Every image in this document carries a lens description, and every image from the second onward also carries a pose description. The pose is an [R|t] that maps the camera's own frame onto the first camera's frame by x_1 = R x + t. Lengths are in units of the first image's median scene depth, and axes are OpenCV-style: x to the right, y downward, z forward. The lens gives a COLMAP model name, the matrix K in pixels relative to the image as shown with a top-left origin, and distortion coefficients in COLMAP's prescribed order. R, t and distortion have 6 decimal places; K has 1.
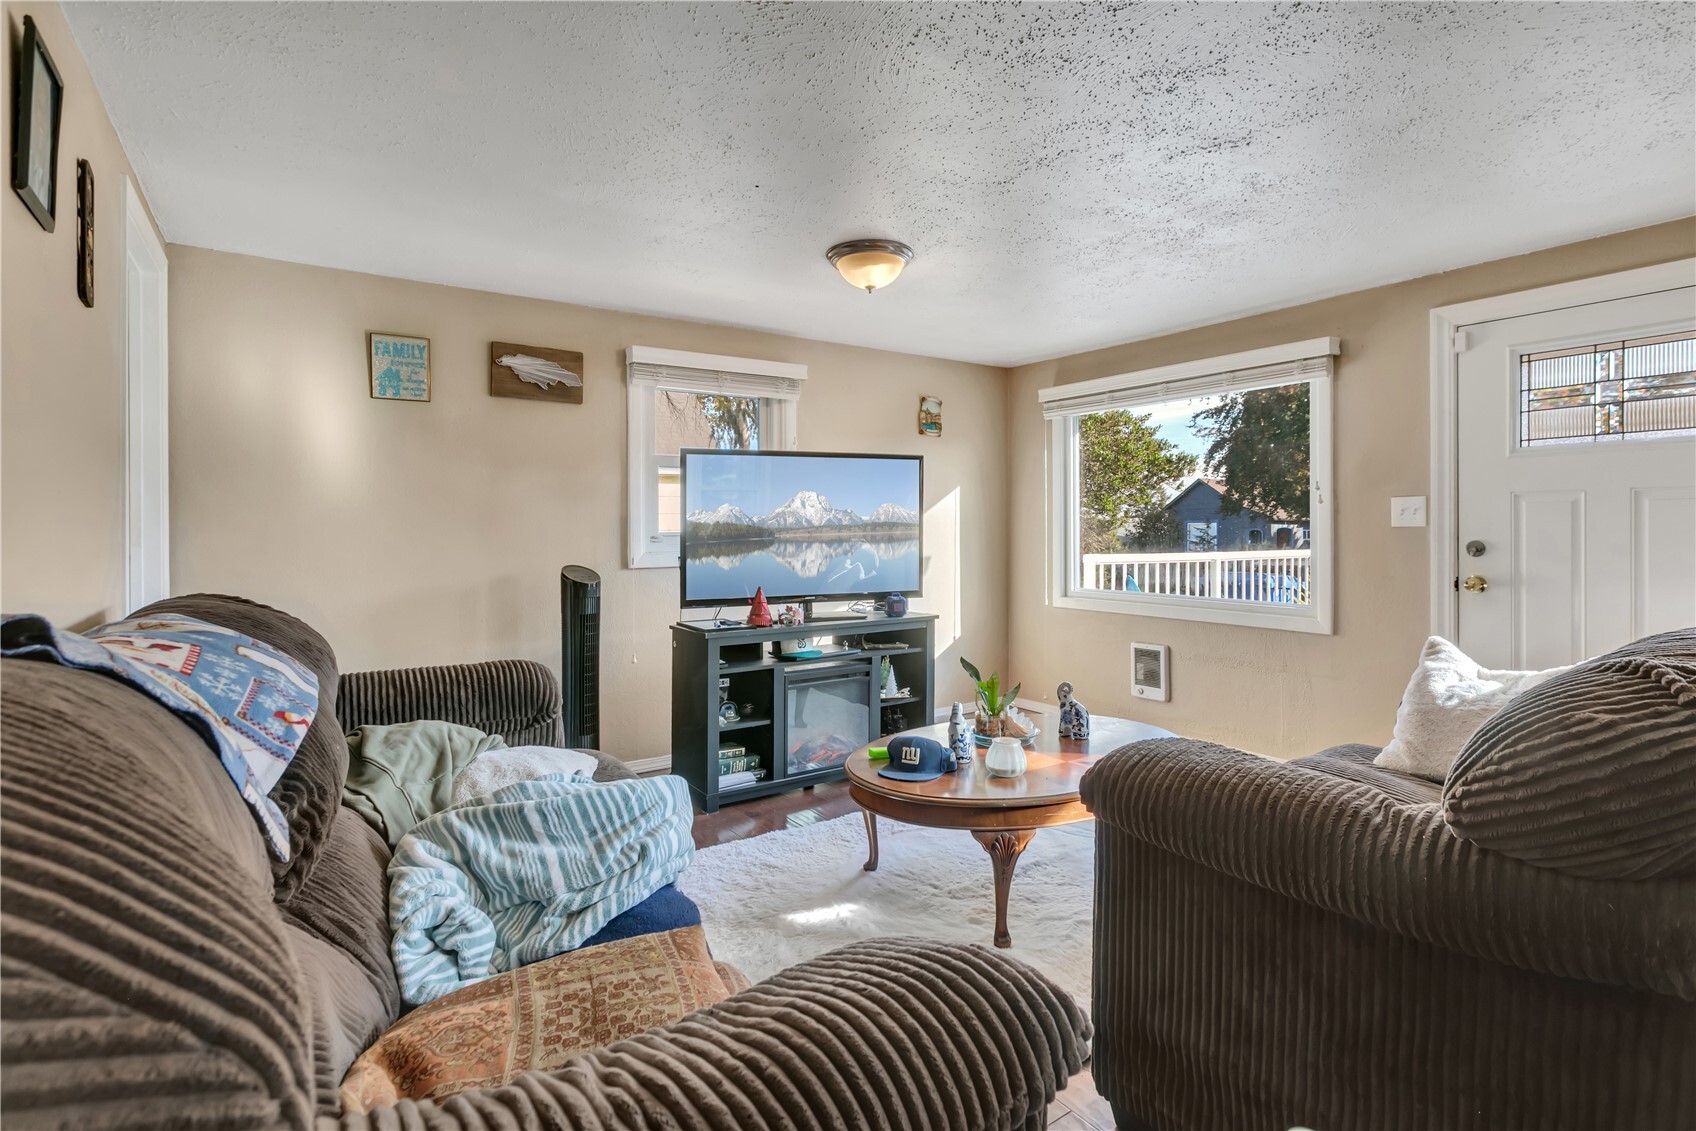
lens RADIAL K [[823.3, 0, 869.0], [0, 823.3, 521.3], [0, 0, 1]] dist [-0.000988, 0.000225]
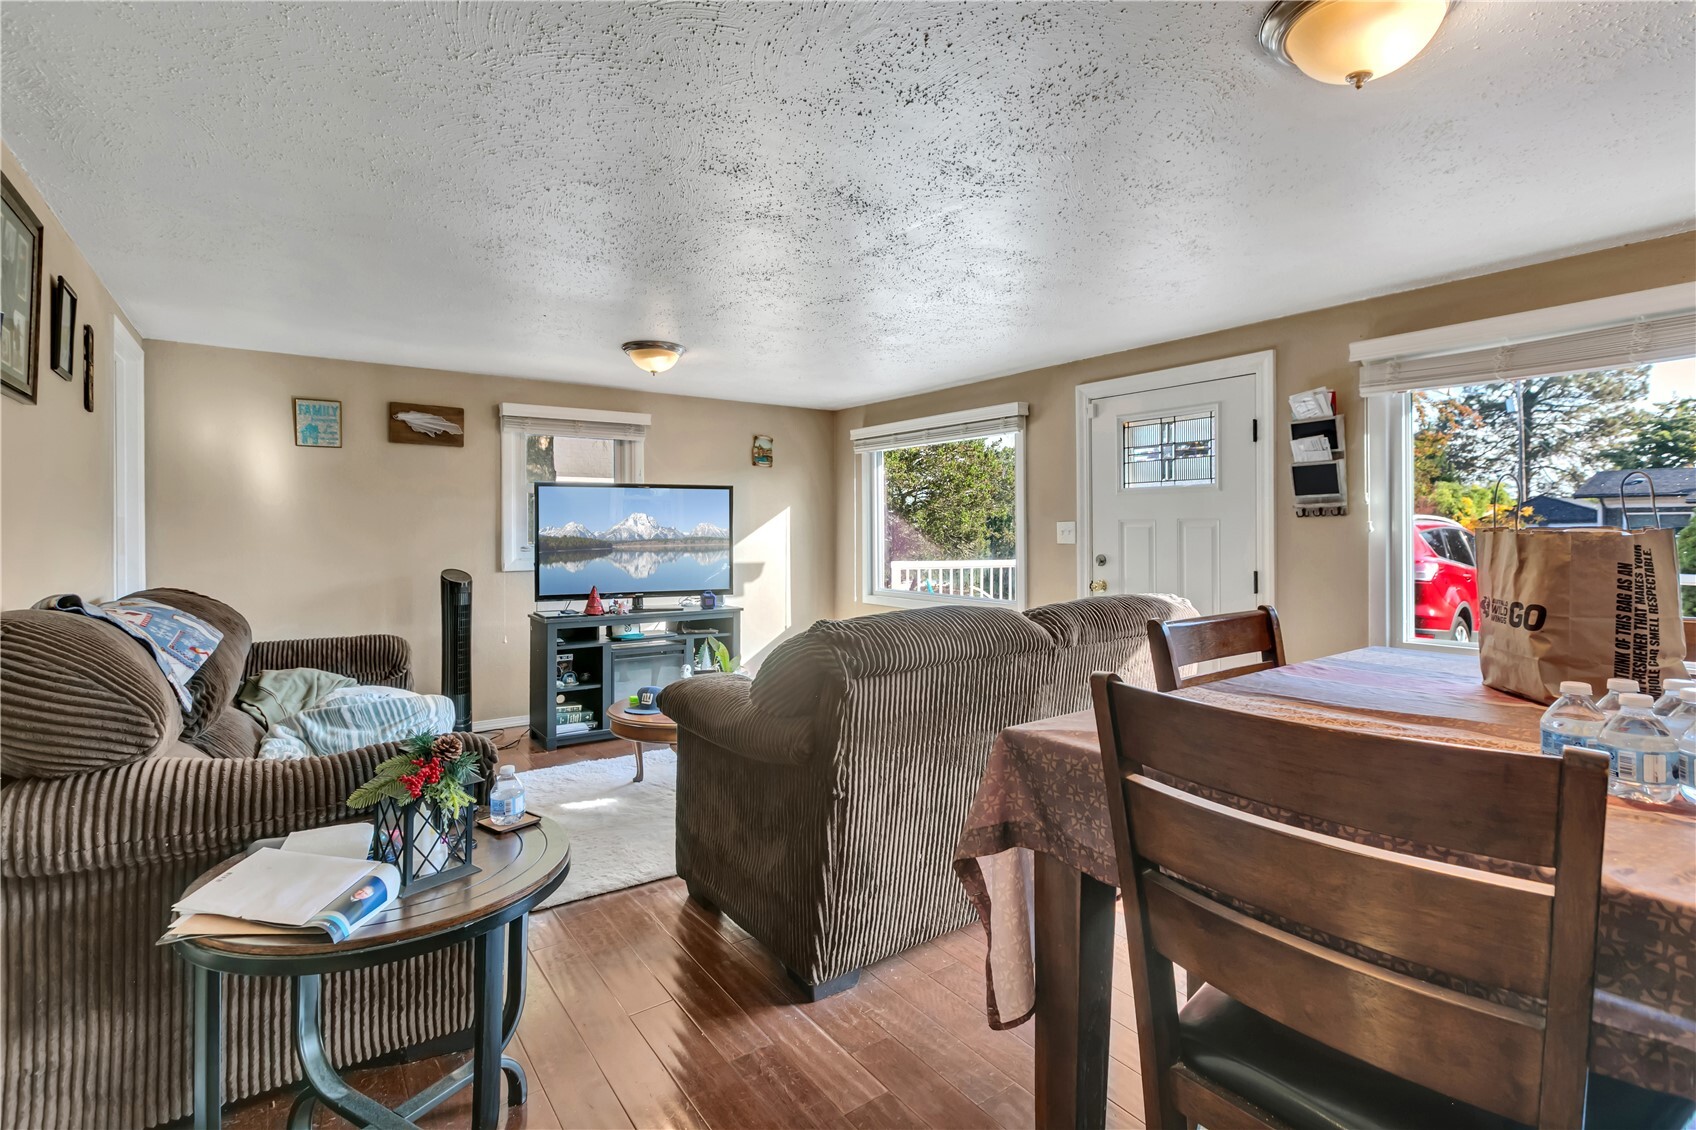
lens RADIAL K [[801.4, 0, 863.8], [0, 801.4, 526.8], [0, 0, 1]] dist [-0.001541, -0.000971]
pose [[0.999817, 0.005108, 0.018416, 0.289048], [-0.005183, 0.999978, 0.004057, -0.024109], [-0.018394, -0.004151, 0.999822, -0.318747]]
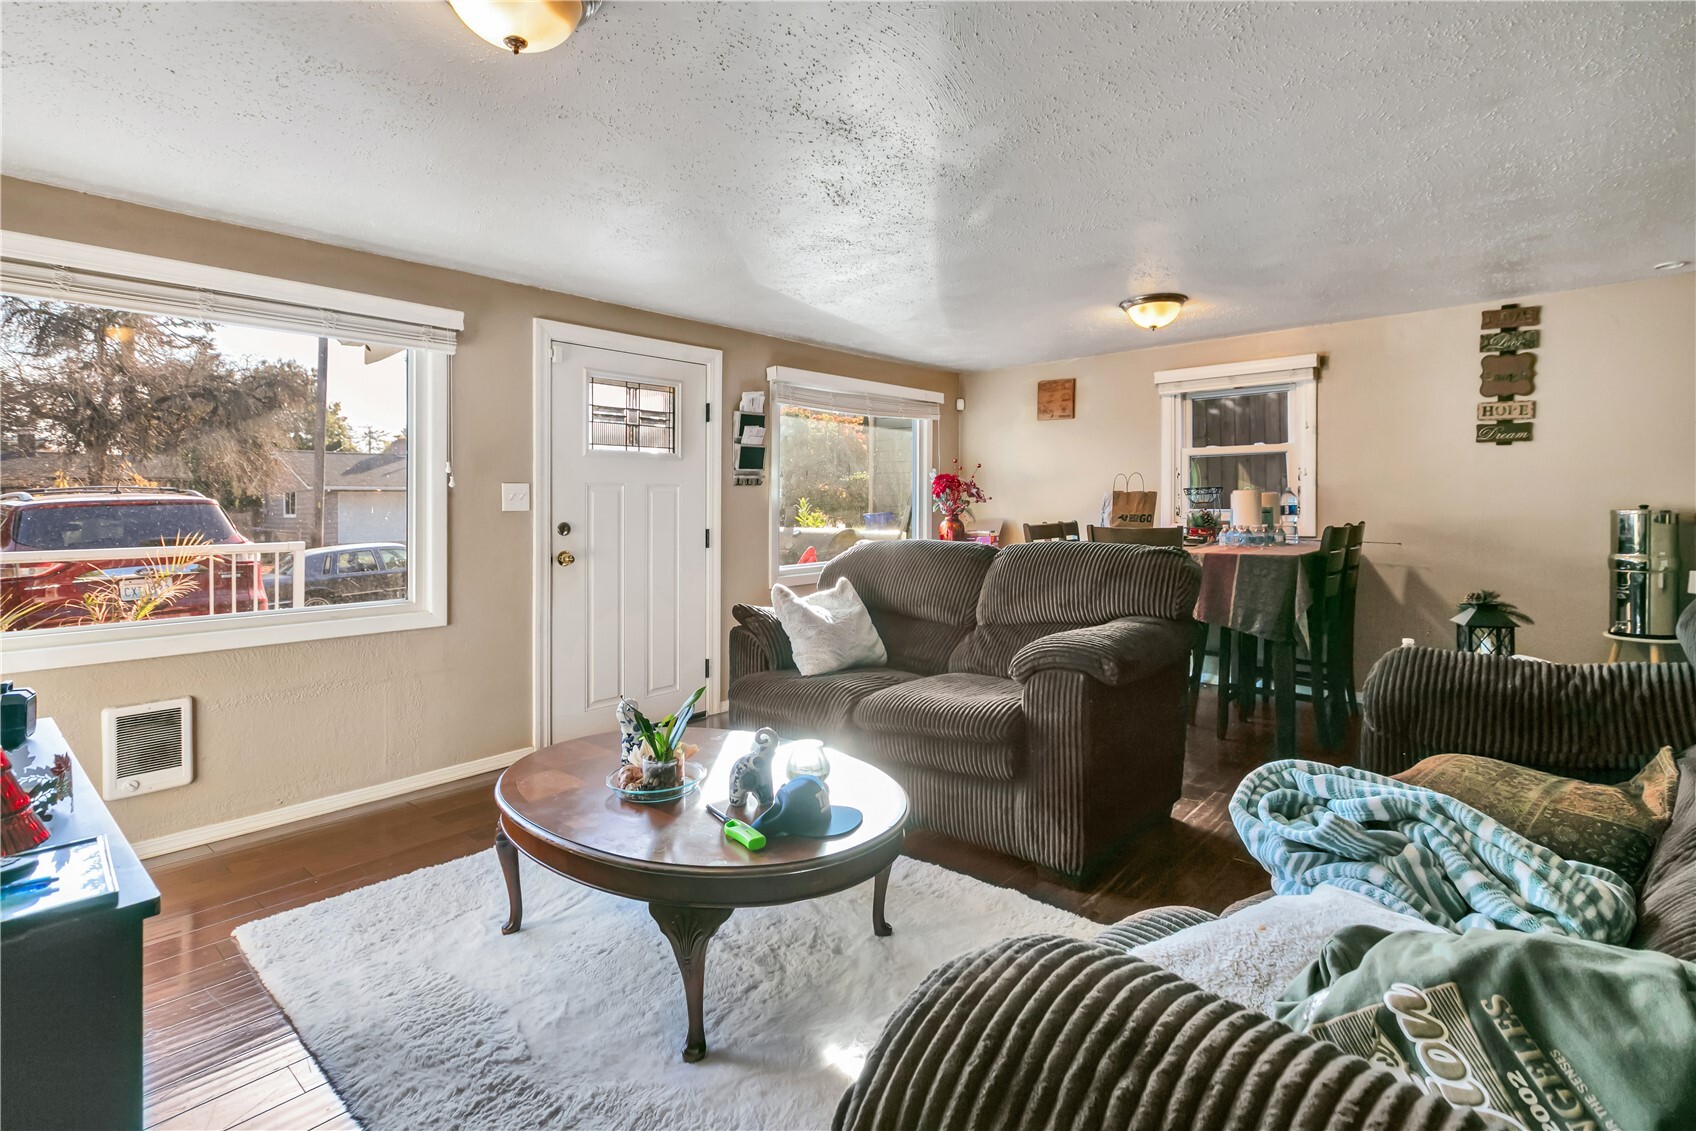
lens RADIAL K [[801.4, 0, 863.8], [0, 801.4, 527.3], [0, 0, 1]] dist [-0.001541, -0.000971]
pose [[-0.248285, -0.016124, 0.968553, -0.470628], [0.005724, 0.999820, 0.018112, 0.011259], [-0.968670, 0.010041, -0.248148, 0.792739]]
